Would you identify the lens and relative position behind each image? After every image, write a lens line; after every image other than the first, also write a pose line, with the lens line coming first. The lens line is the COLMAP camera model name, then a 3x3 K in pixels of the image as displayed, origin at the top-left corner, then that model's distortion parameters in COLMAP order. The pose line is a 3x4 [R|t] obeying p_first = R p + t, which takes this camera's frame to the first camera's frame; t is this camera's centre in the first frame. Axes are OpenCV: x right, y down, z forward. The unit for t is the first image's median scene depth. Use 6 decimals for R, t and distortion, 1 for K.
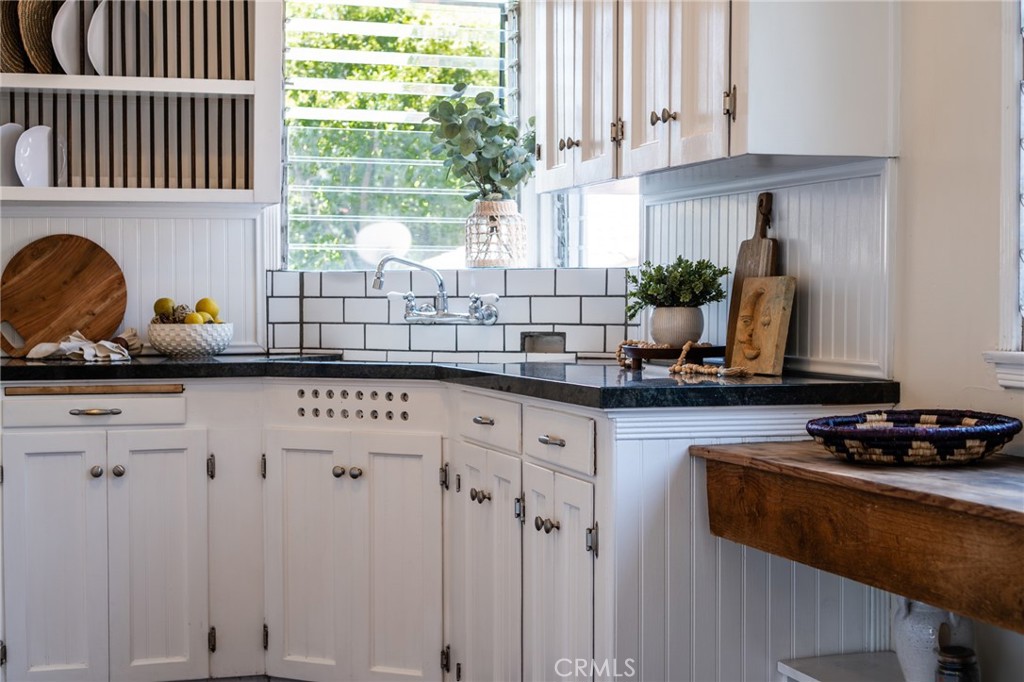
lens RADIAL K [[1537.9, 0, 510.7], [0, 1537.9, 339.3], [0, 0, 1]] dist [-0.082205, 0.000000]
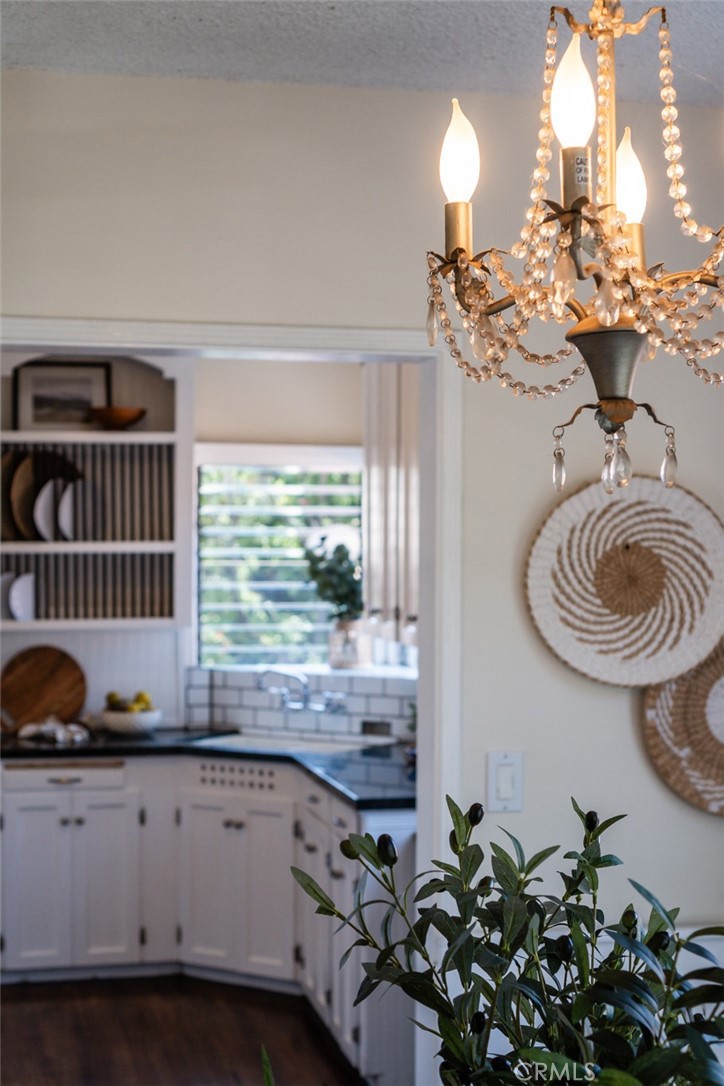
lens RADIAL K [[1631.0, 0, 362.5], [0, 1631.0, 545.0], [0, 0, 1]] dist [-0.082205, 0.000000]
pose [[0.996107, 0.000452, -0.088146, 0.141795], [-0.002858, 0.999627, -0.027171, -0.127393], [0.088101, 0.027317, 0.995737, -0.501627]]
